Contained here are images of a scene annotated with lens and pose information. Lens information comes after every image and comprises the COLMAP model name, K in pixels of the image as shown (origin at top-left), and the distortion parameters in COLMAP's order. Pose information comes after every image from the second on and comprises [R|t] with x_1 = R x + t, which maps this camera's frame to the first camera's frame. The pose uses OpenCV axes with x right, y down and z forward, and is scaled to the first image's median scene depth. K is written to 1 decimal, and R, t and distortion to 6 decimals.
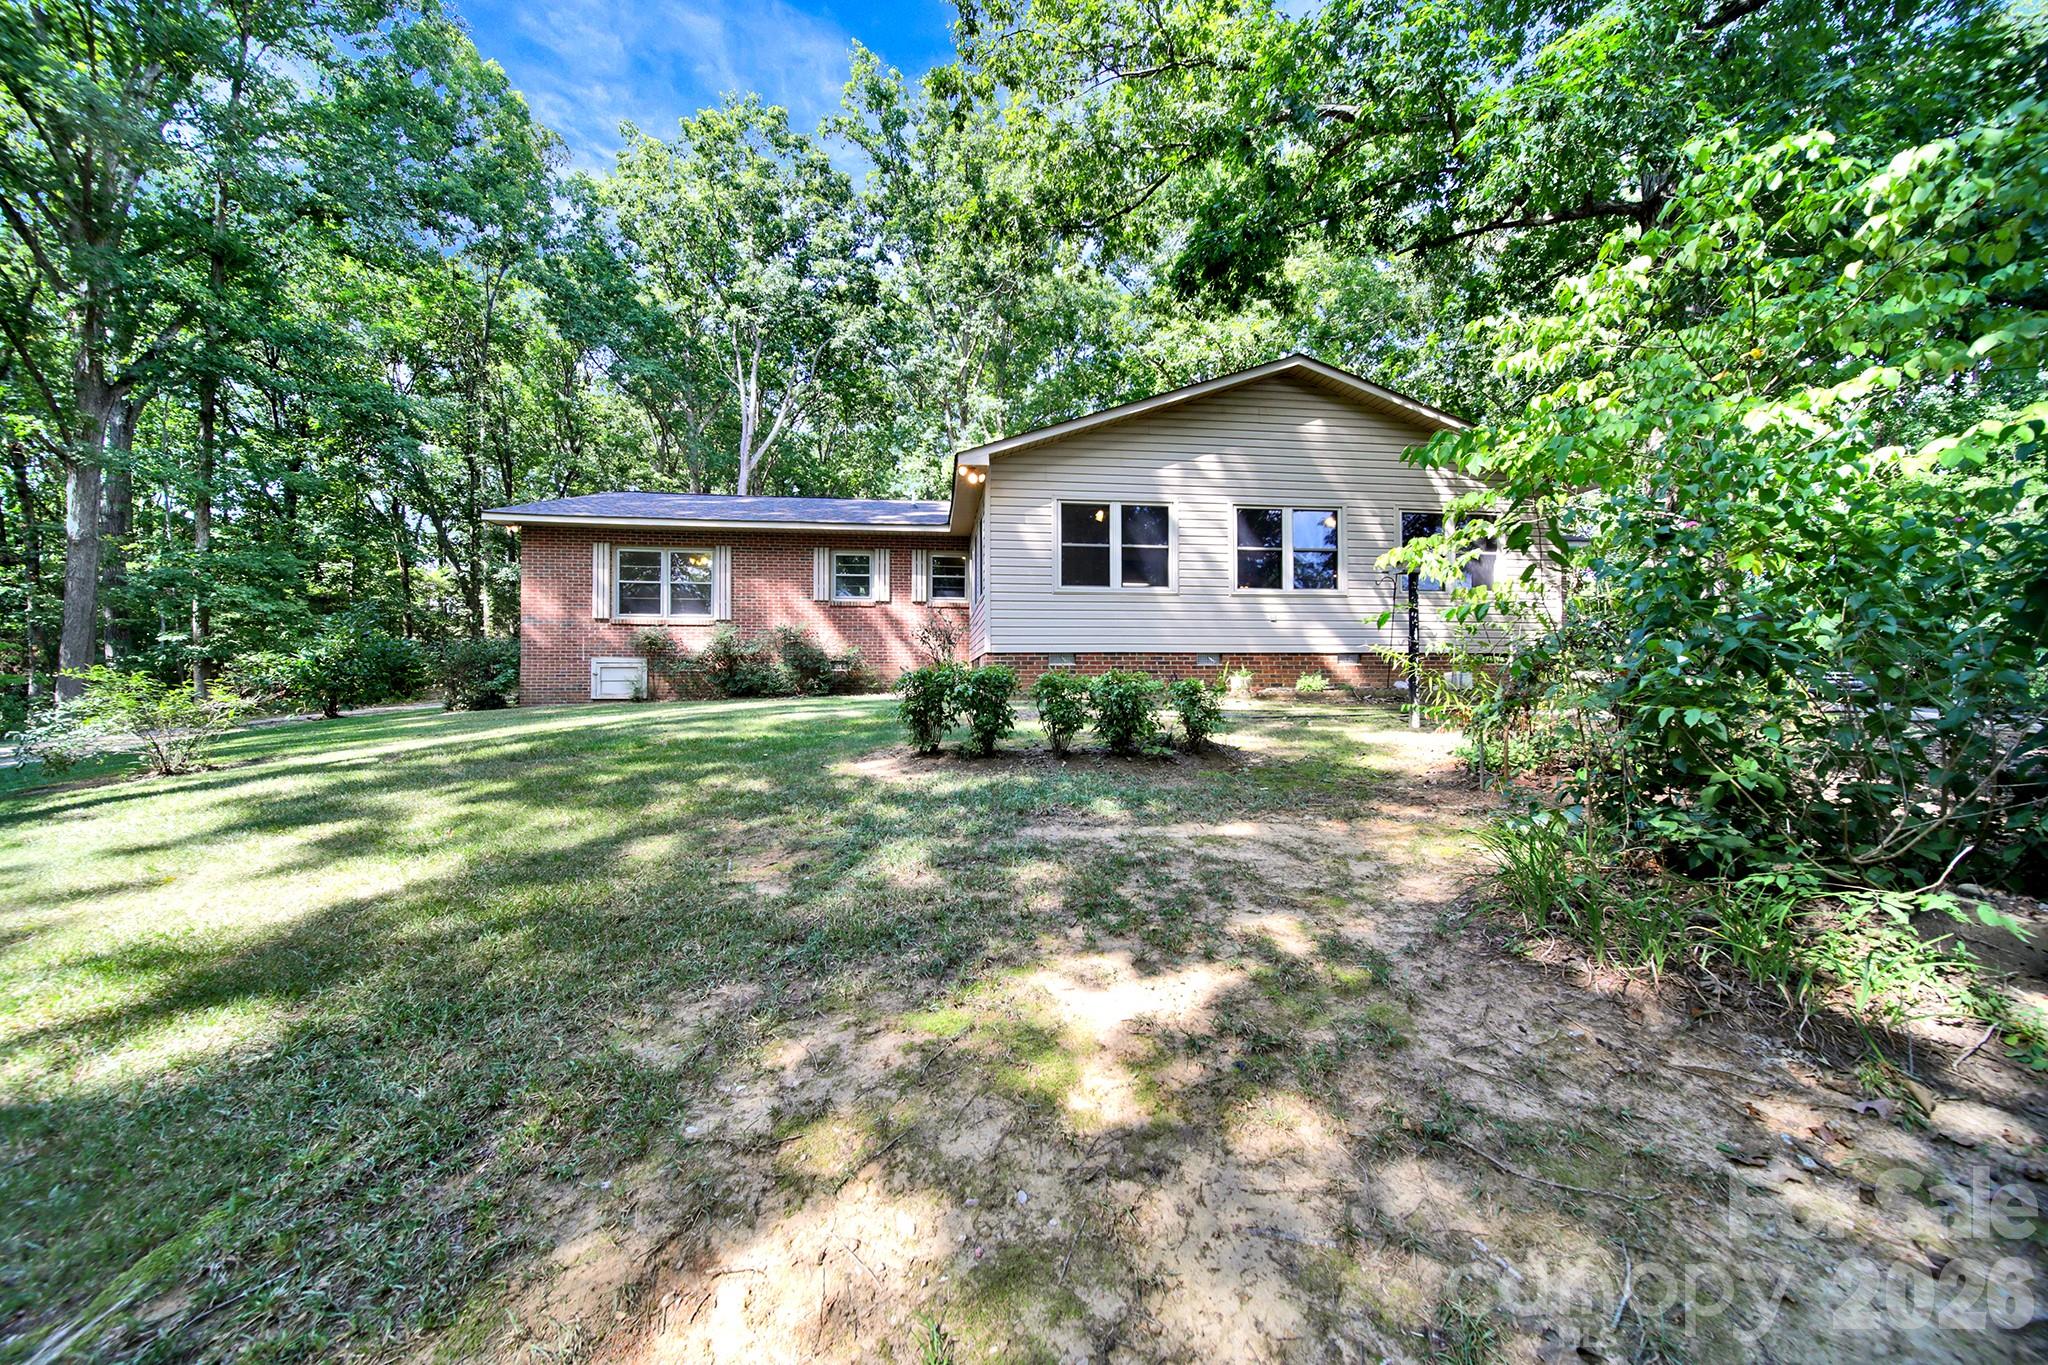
lens RADIAL K [[726.8, 0, 1018.3], [0, 726.8, 676.5], [0, 0, 1]] dist [0.000430, -0.000019]
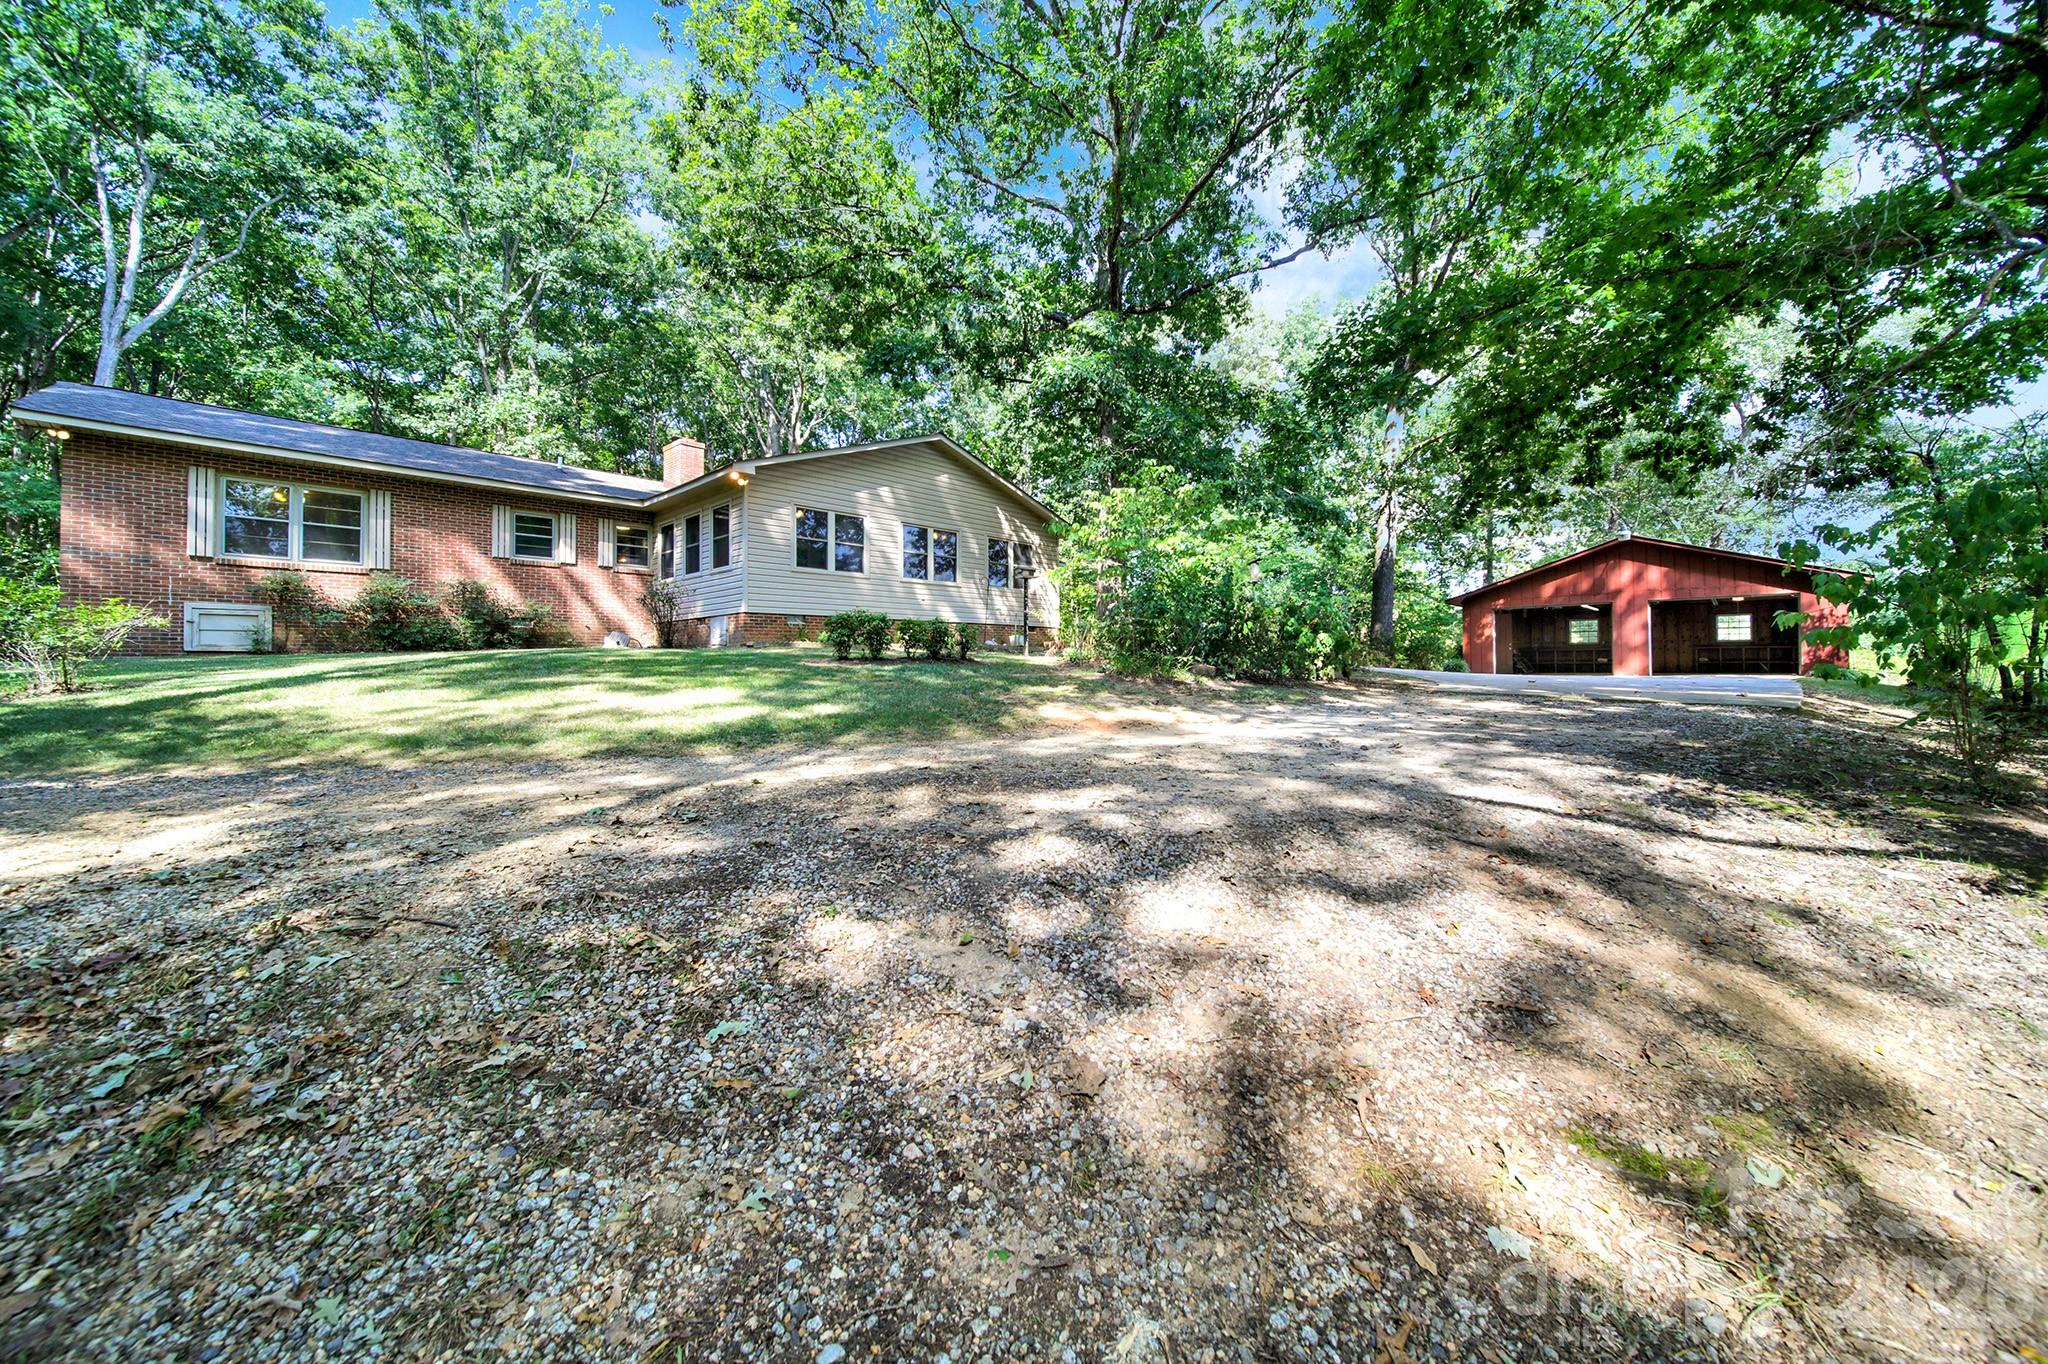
lens RADIAL K [[747.8, 0, 1033.8], [0, 747.8, 668.6], [0, 0, 1]] dist [-0.001620, -0.000082]
pose [[0.776418, -0.002605, 0.630213, -0.366057], [0.000217, 0.999992, 0.003867, 0.048914], [-0.630218, -0.002866, 0.776413, -0.300033]]
